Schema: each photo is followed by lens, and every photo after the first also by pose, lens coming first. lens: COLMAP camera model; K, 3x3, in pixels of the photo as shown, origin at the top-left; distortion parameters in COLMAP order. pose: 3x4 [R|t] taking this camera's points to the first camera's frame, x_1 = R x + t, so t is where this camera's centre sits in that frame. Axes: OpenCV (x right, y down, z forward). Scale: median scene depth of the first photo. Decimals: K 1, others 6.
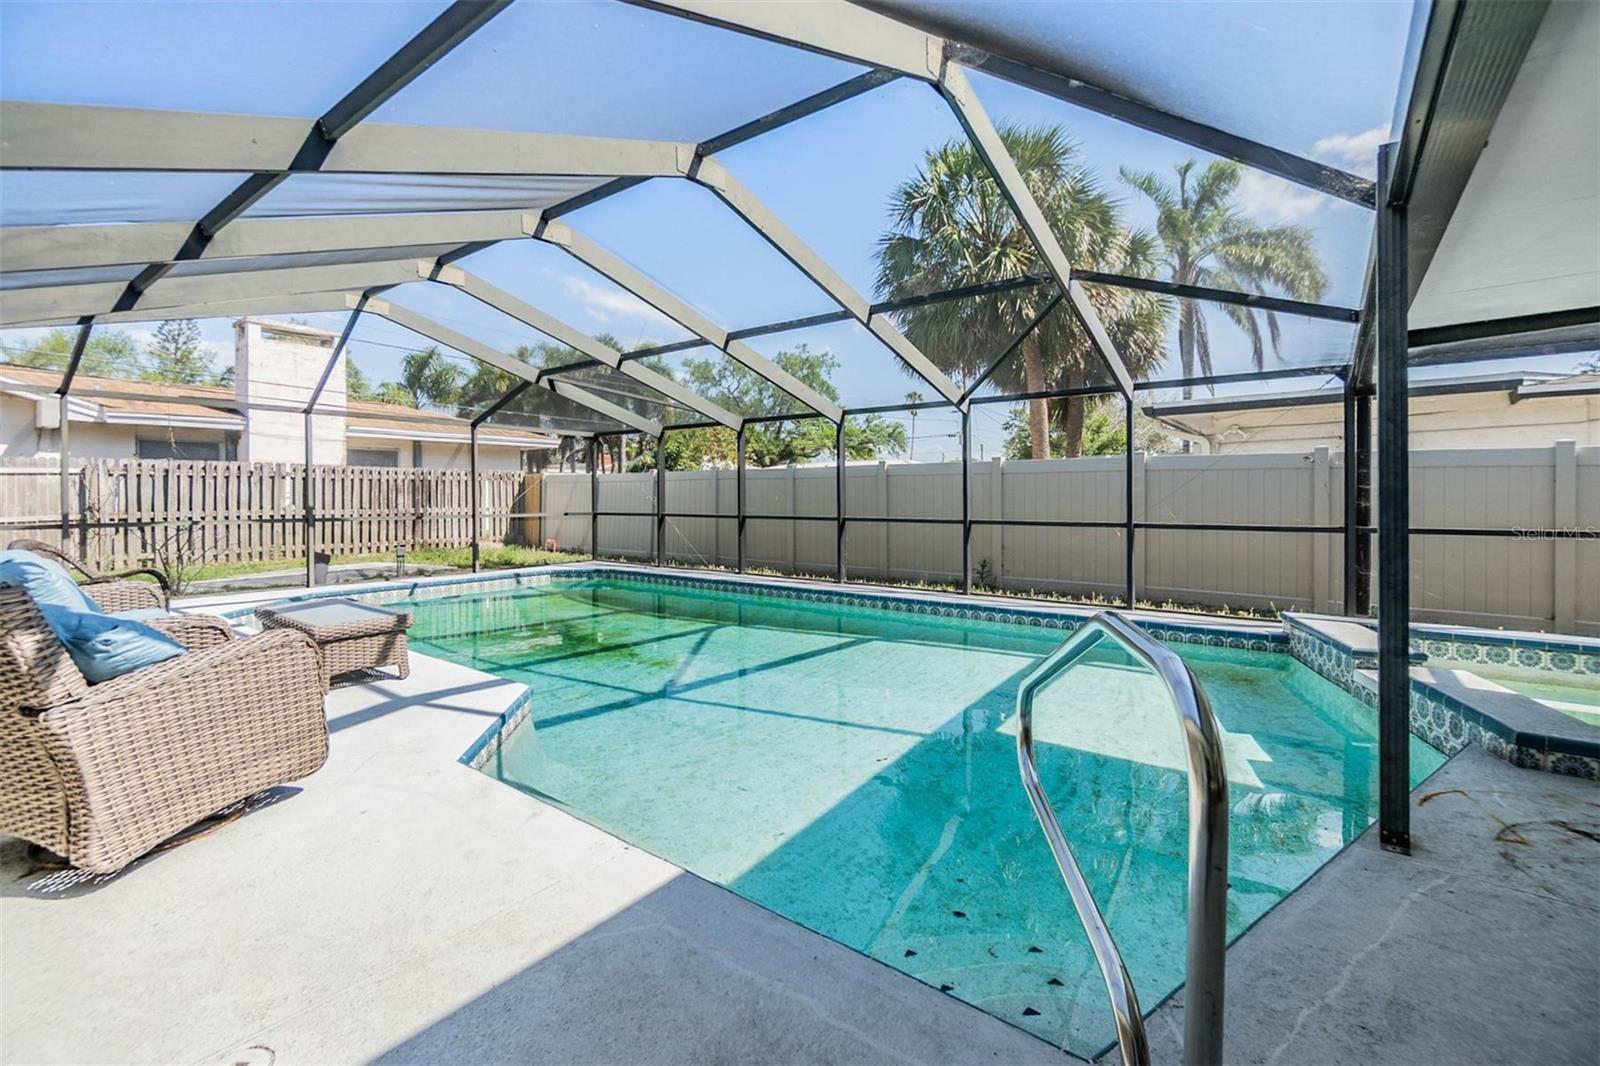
lens RADIAL K [[697.6, 0, 809.2], [0, 697.6, 510.1], [0, 0, 1]] dist [-0.005180, 0.000283]
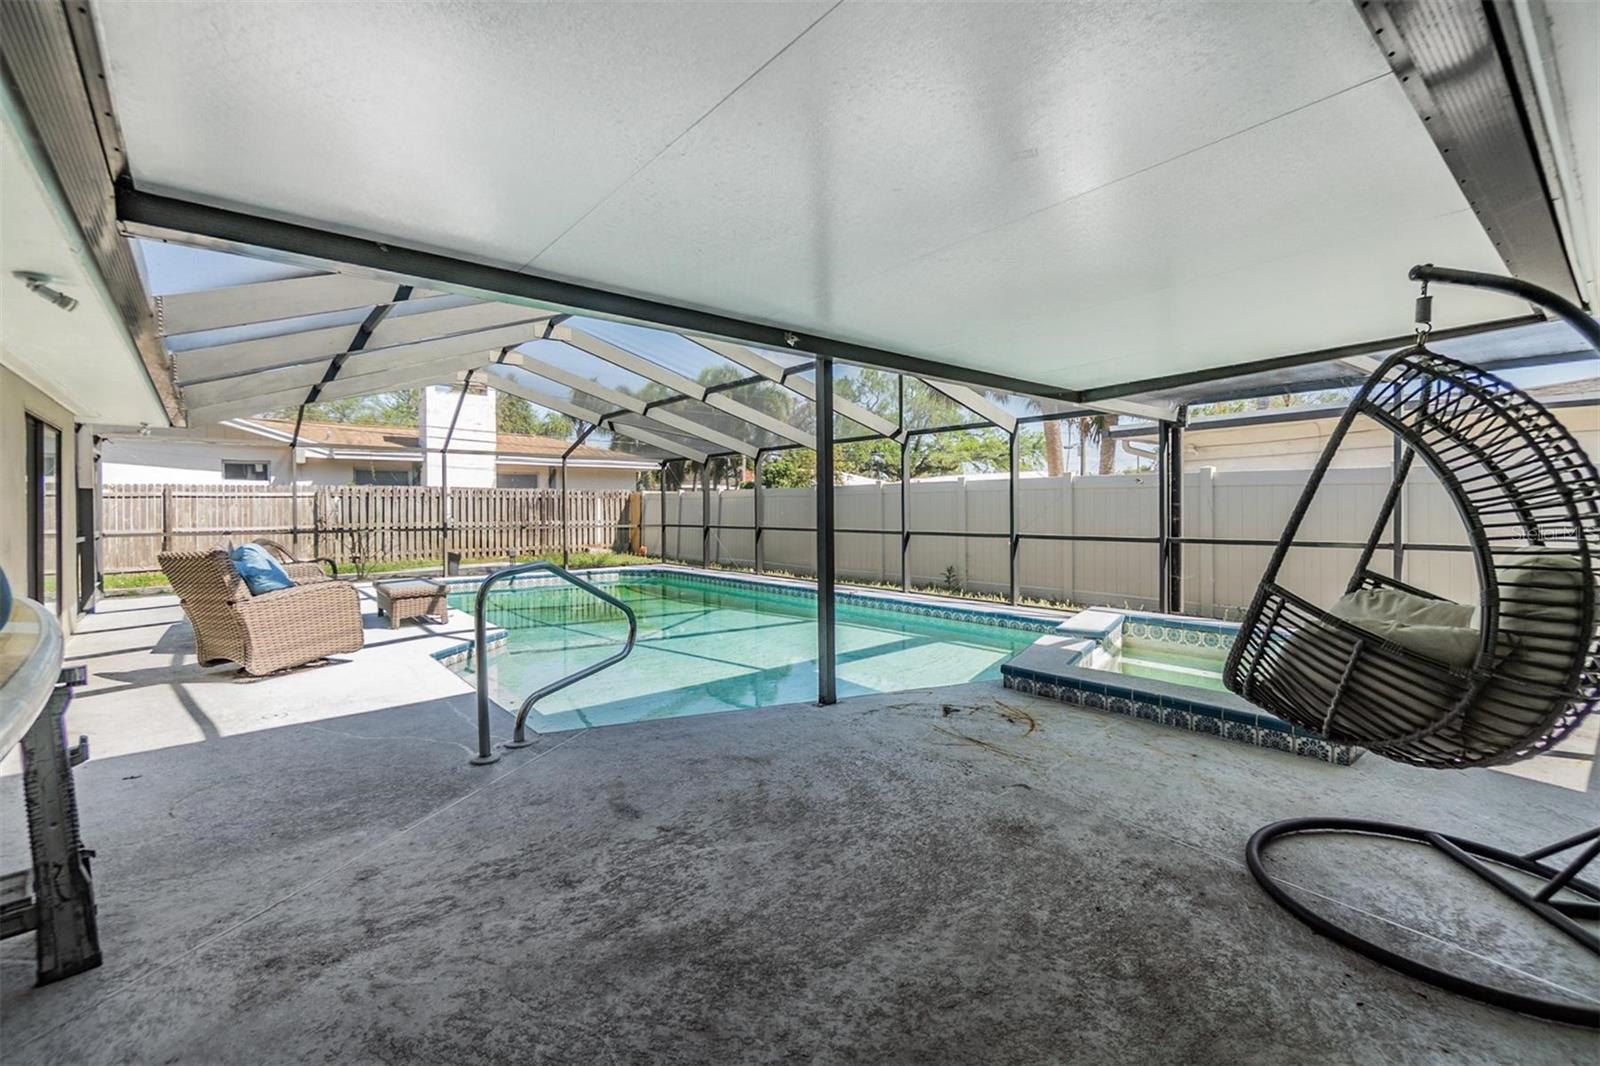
lens RADIAL K [[697.6, 0, 810.1], [0, 697.6, 523.4], [0, 0, 1]] dist [-0.005180, 0.000283]
pose [[0.975811, 0.002141, -0.218607, 0.214442], [-0.002009, 0.999998, 0.000825, 0.000252], [0.218608, -0.000366, 0.975813, -0.144187]]
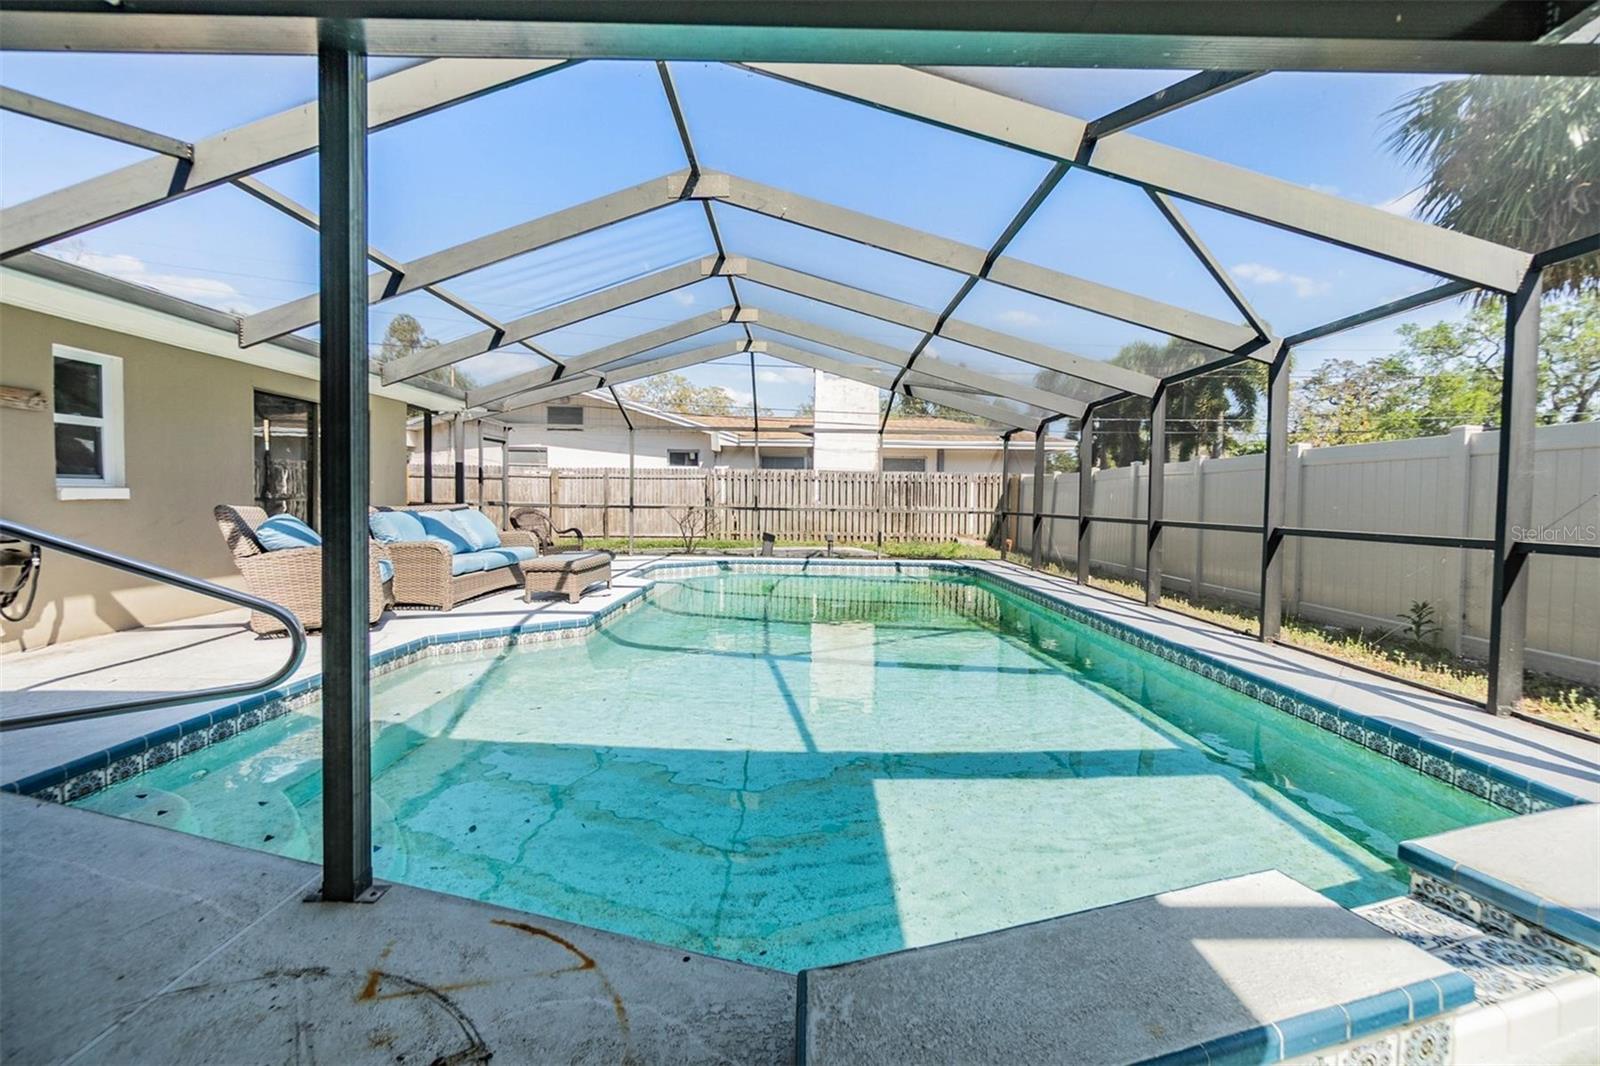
lens RADIAL K [[697.6, 0, 797.8], [0, 697.6, 526.2], [0, 0, 1]] dist [-0.005180, 0.000283]
pose [[0.602168, 0.041588, -0.797285, 0.310158], [-0.032528, 0.999091, 0.027547, 0.006140], [0.797706, 0.009346, 0.602974, 0.166141]]
